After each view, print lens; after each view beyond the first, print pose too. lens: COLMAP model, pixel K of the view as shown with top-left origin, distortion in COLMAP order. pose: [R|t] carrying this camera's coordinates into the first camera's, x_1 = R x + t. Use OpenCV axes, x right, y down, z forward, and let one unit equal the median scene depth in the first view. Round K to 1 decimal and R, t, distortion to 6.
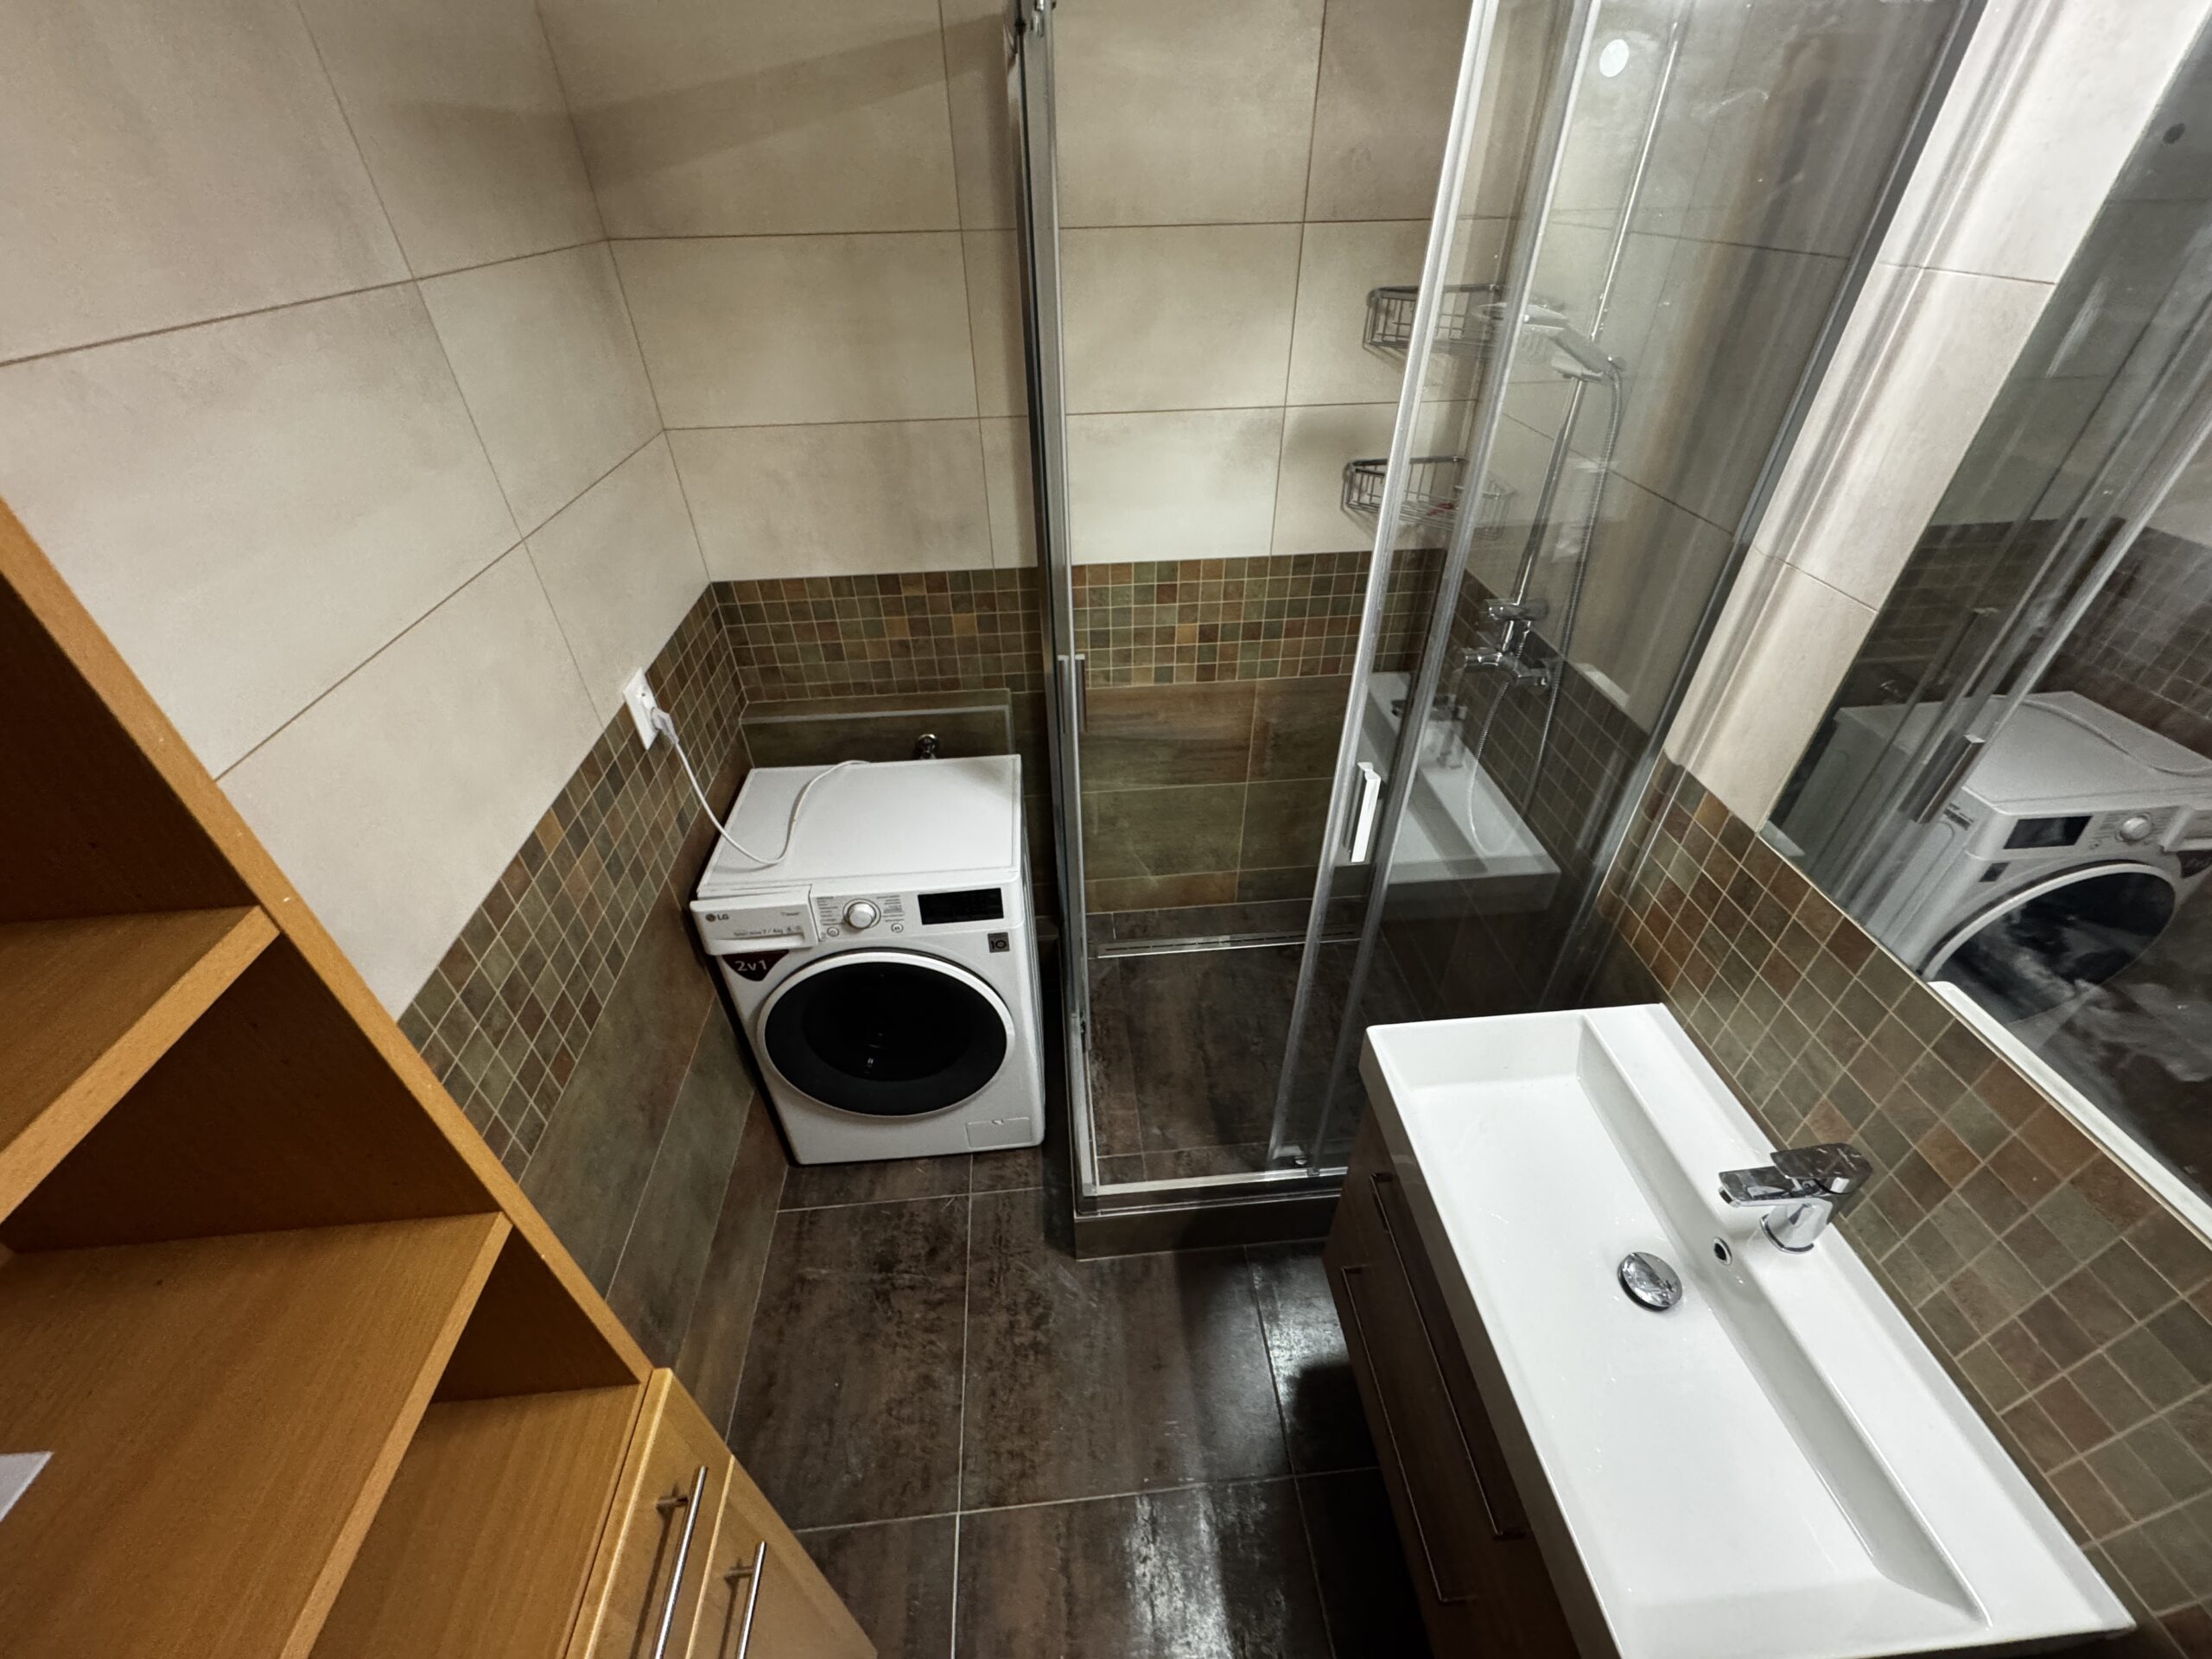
lens RADIAL K [[880.5, 0, 1105.7], [0, 880.5, 825.0], [0, 0, 1]] dist [-0.001190, -0.000002]
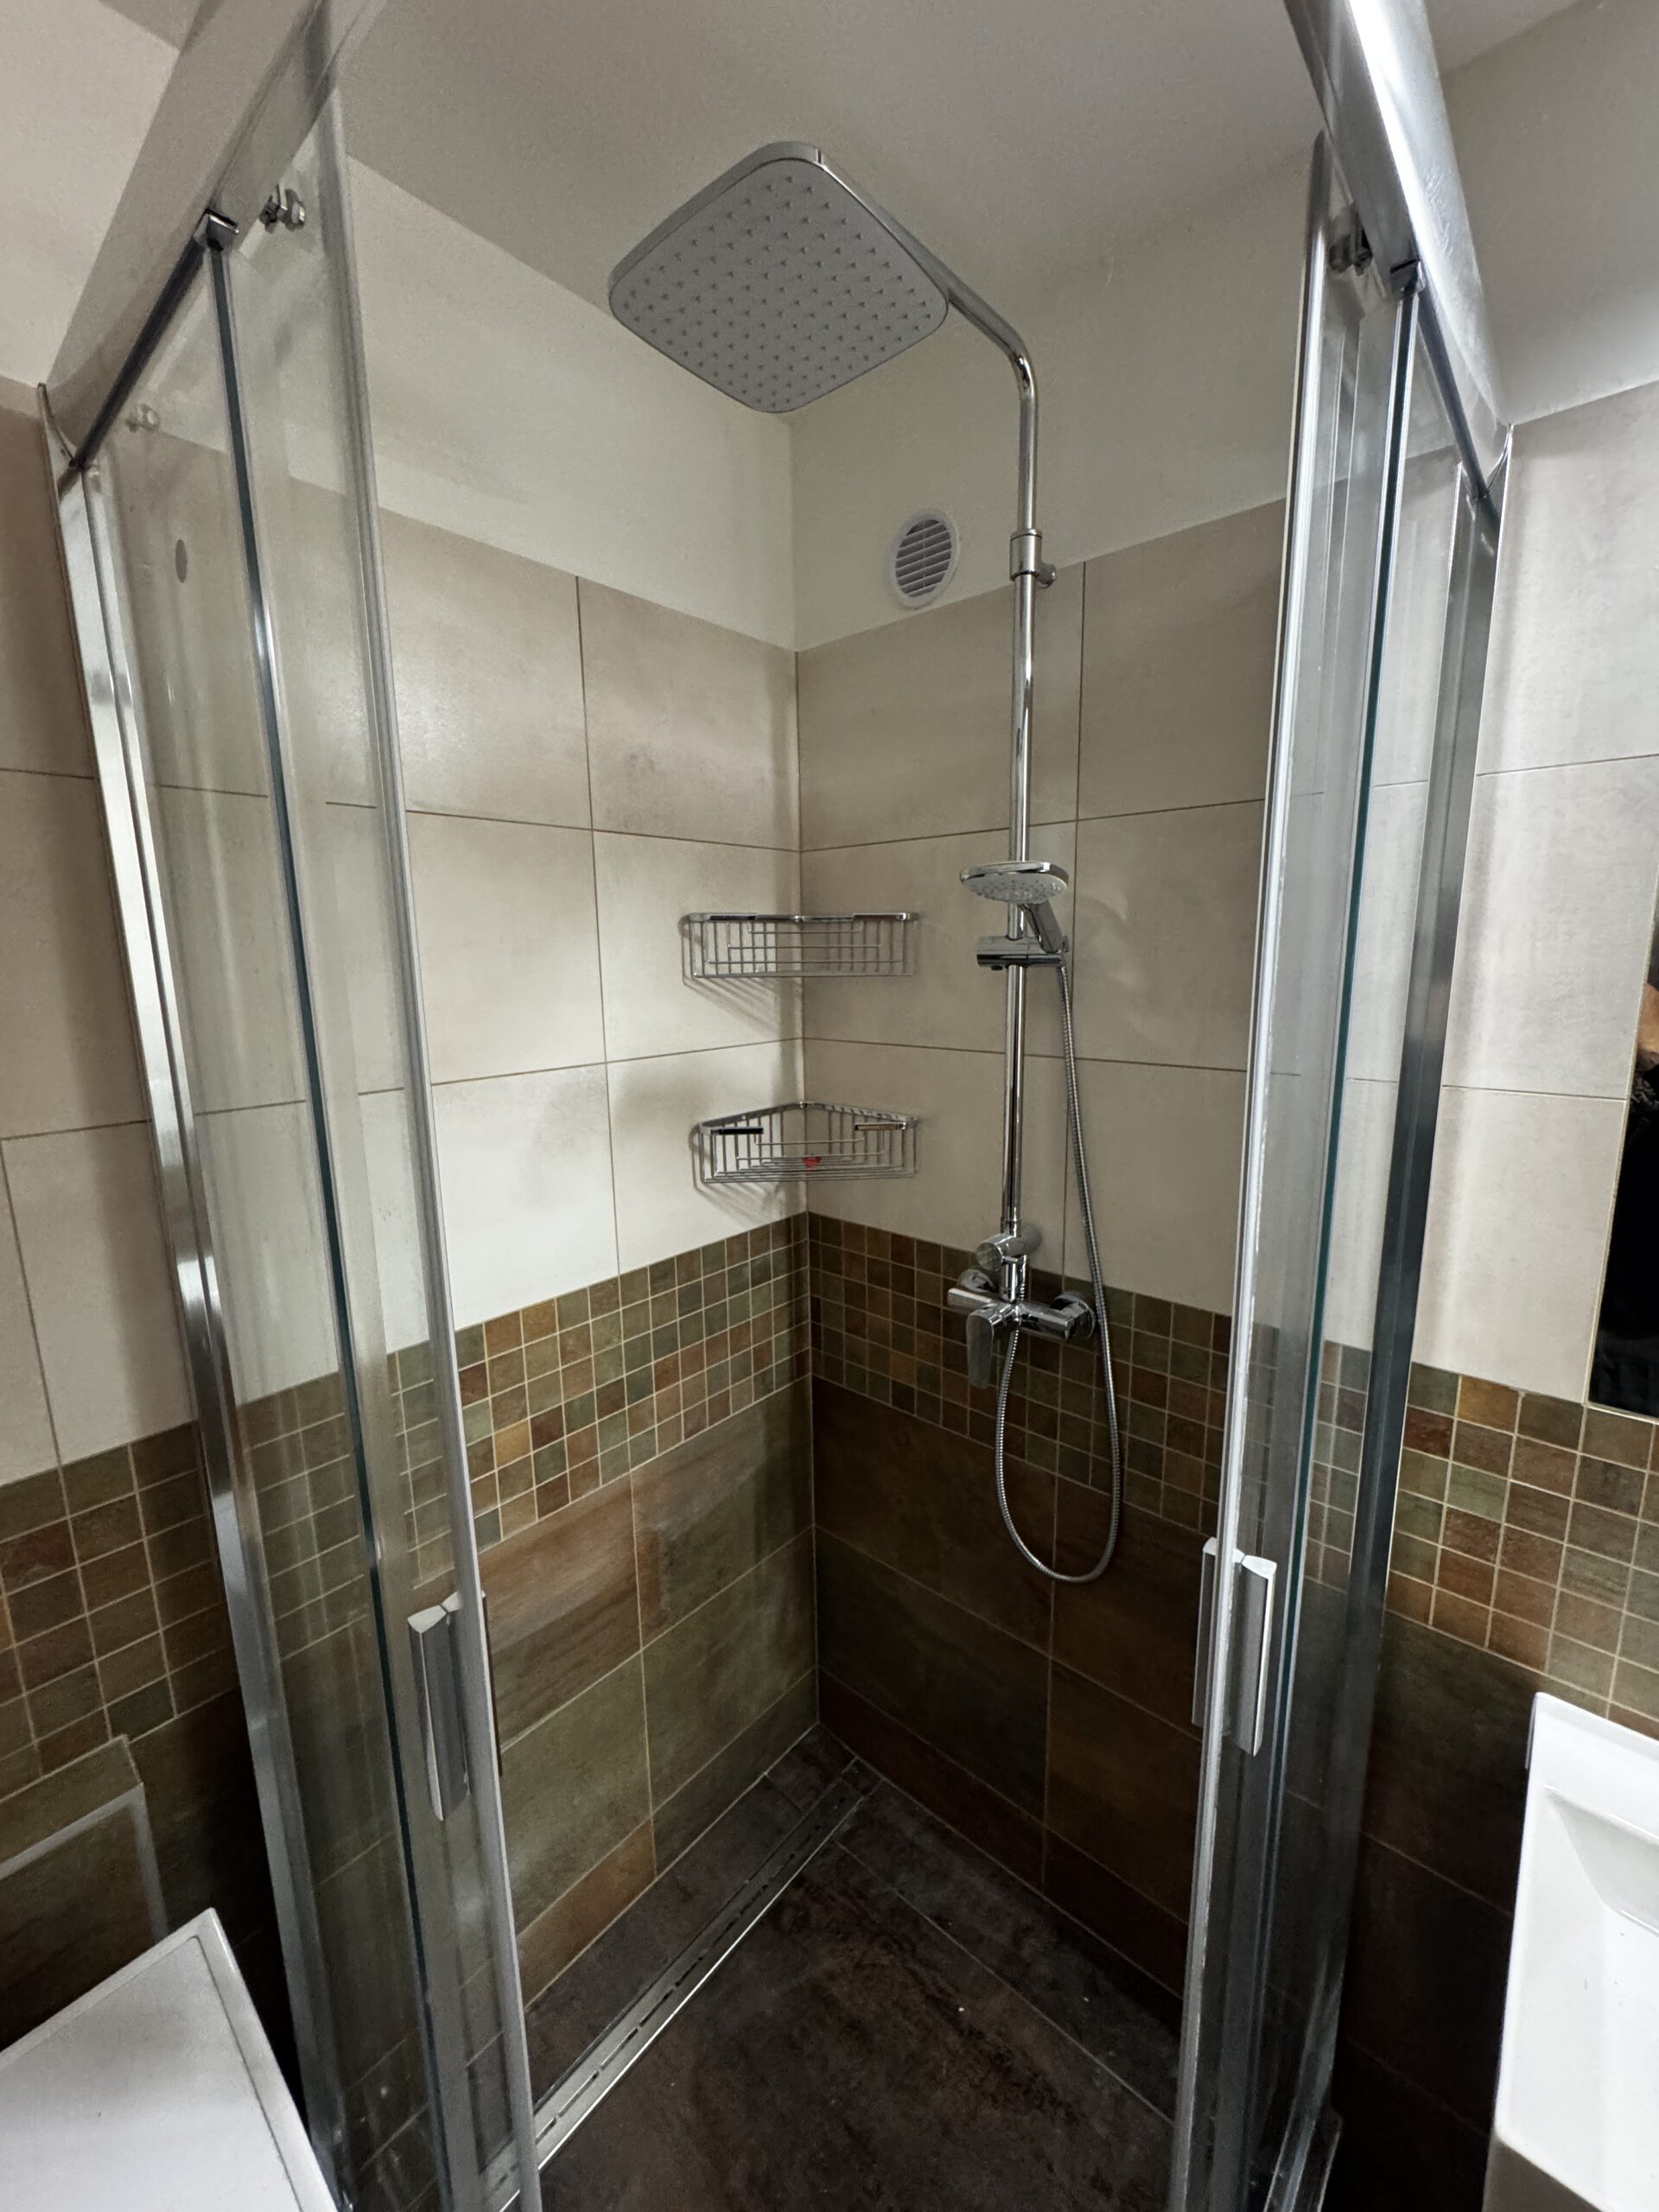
lens RADIAL K [[880.5, 0, 833.4], [0, 880.5, 1104.0], [0, 0, 1]] dist [-0.001190, -0.000002]
pose [[0.717479, -0.118328, 0.686457, -0.147925], [0.426433, 0.853837, -0.298524, -0.177682], [-0.550799, 0.506912, 0.663069, 0.488757]]
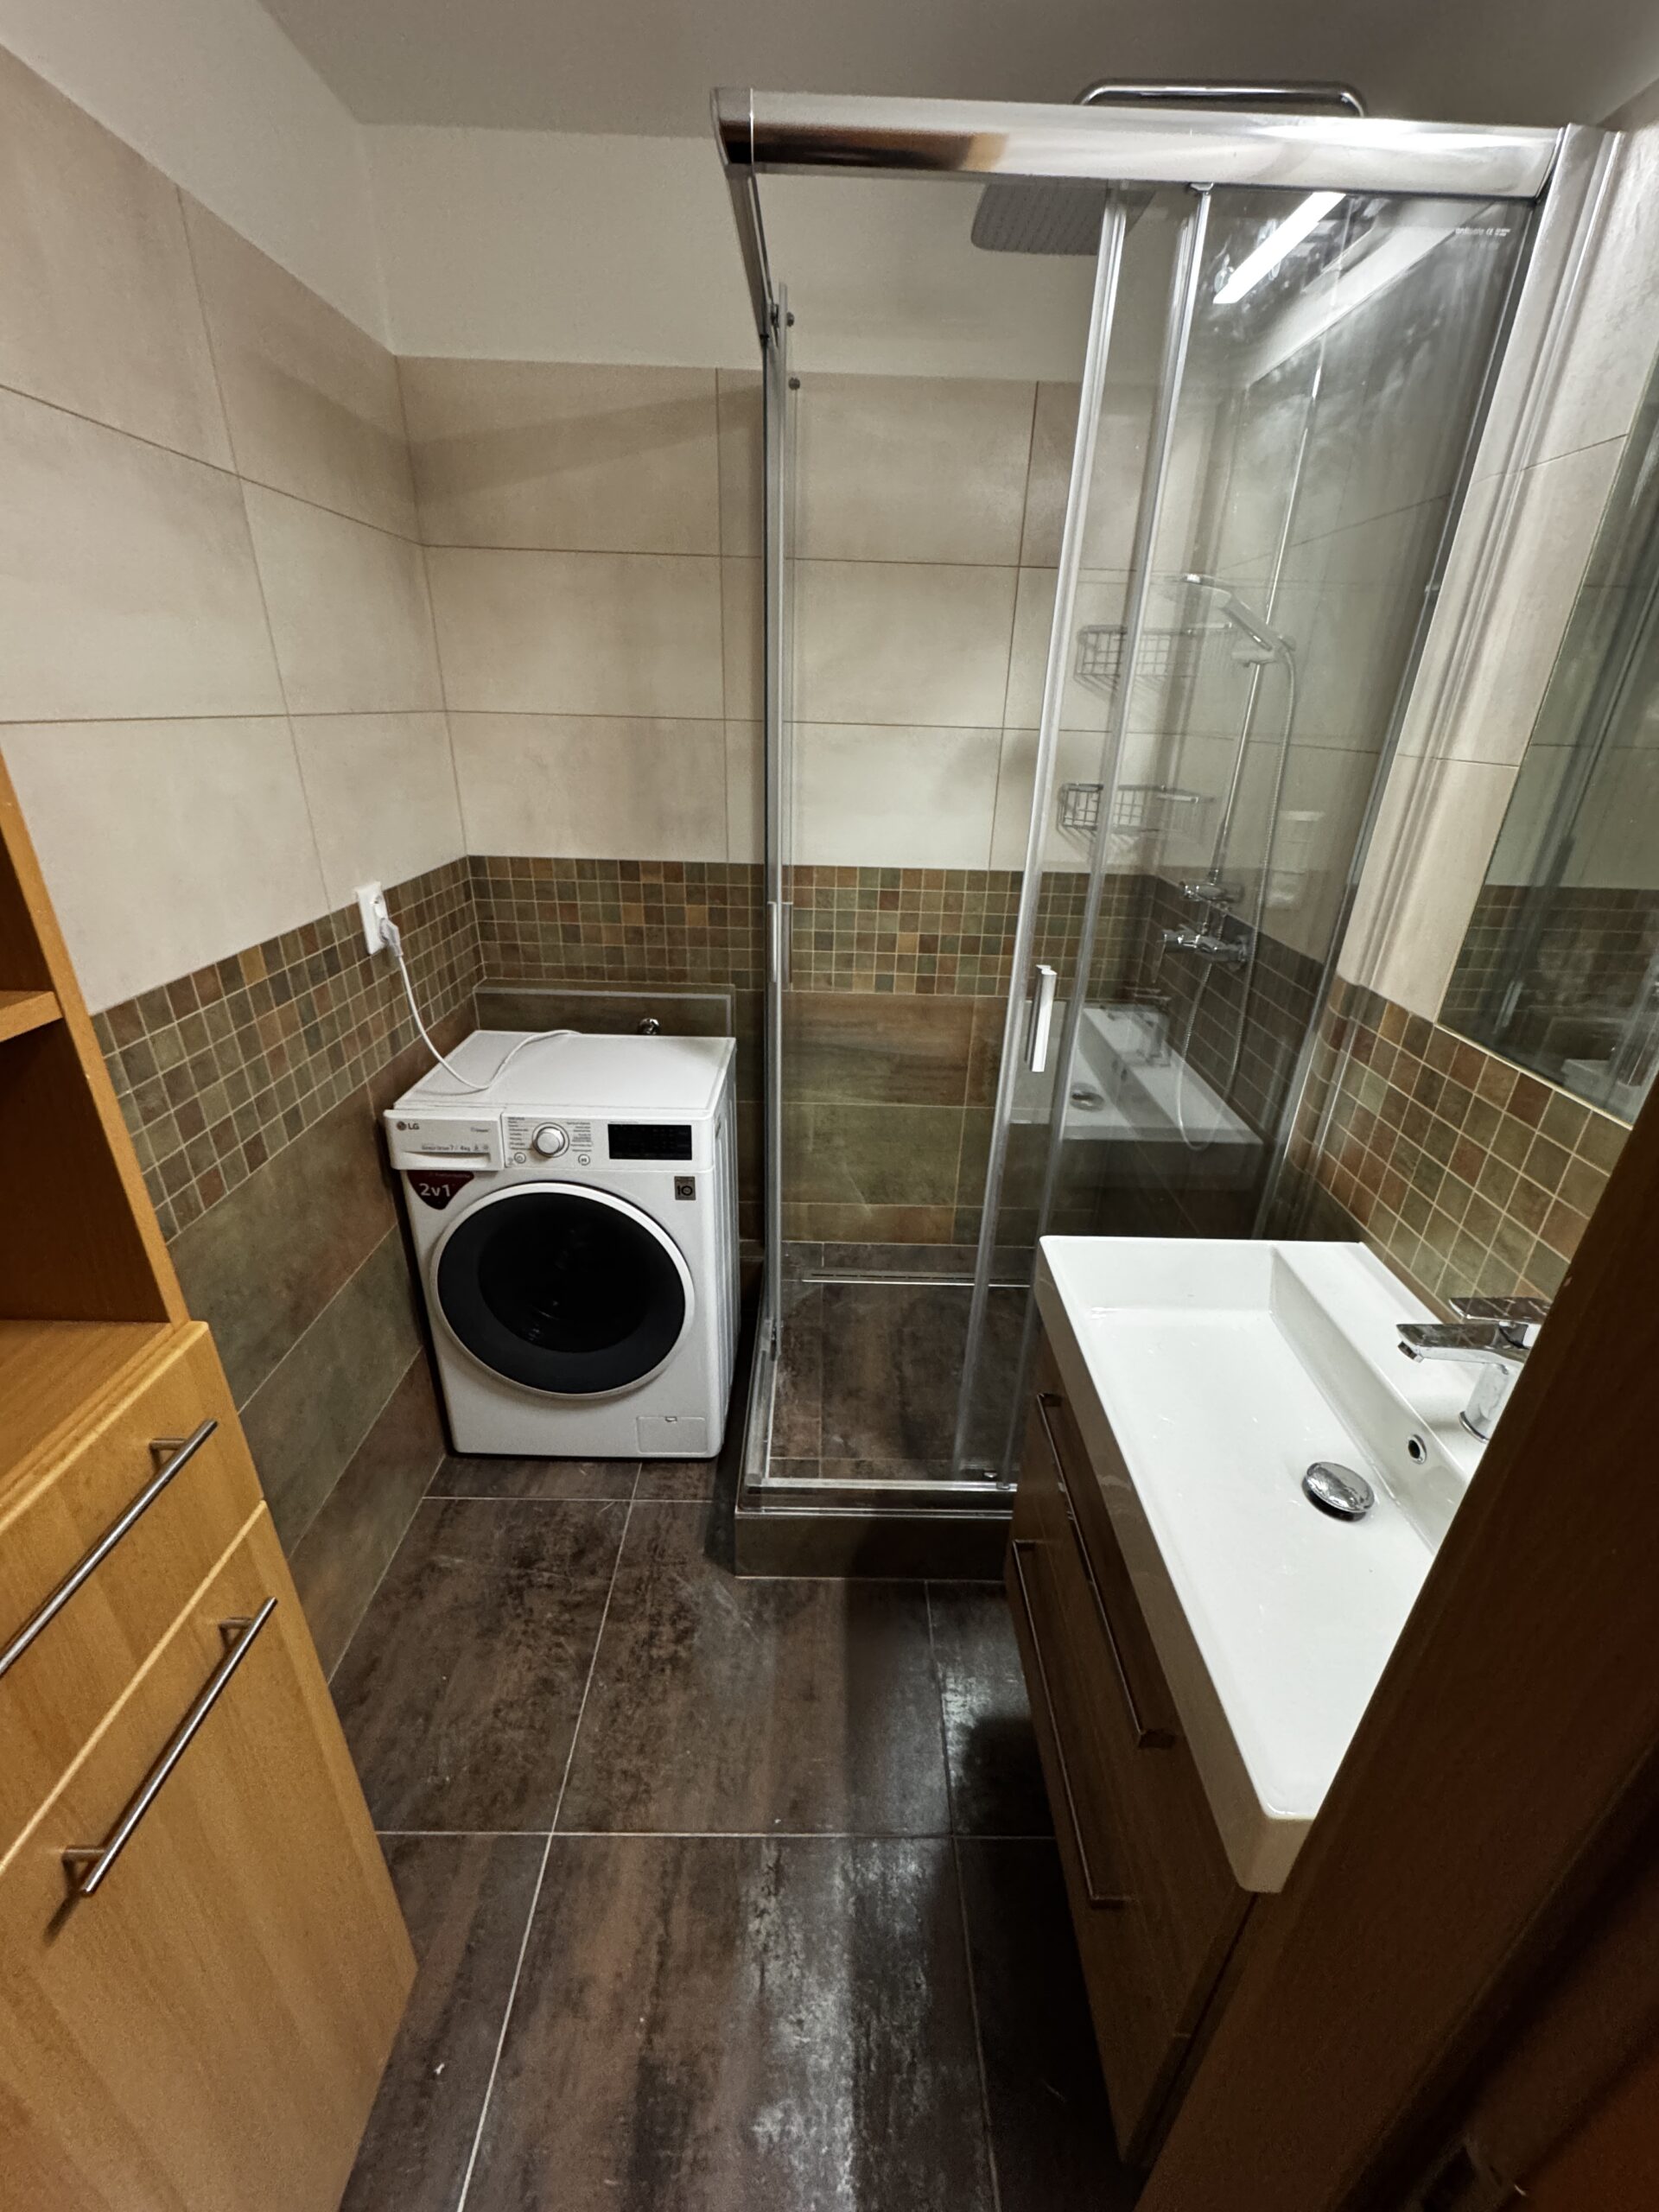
lens RADIAL K [[880.5, 0, 834.1], [0, 880.5, 1104.6], [0, 0, 1]] dist [-0.001190, -0.000002]
pose [[0.995964, 0.072704, -0.052628, 0.090527], [-0.082525, 0.972346, -0.218478, 0.247591], [0.035288, 0.221940, 0.974422, 0.029873]]
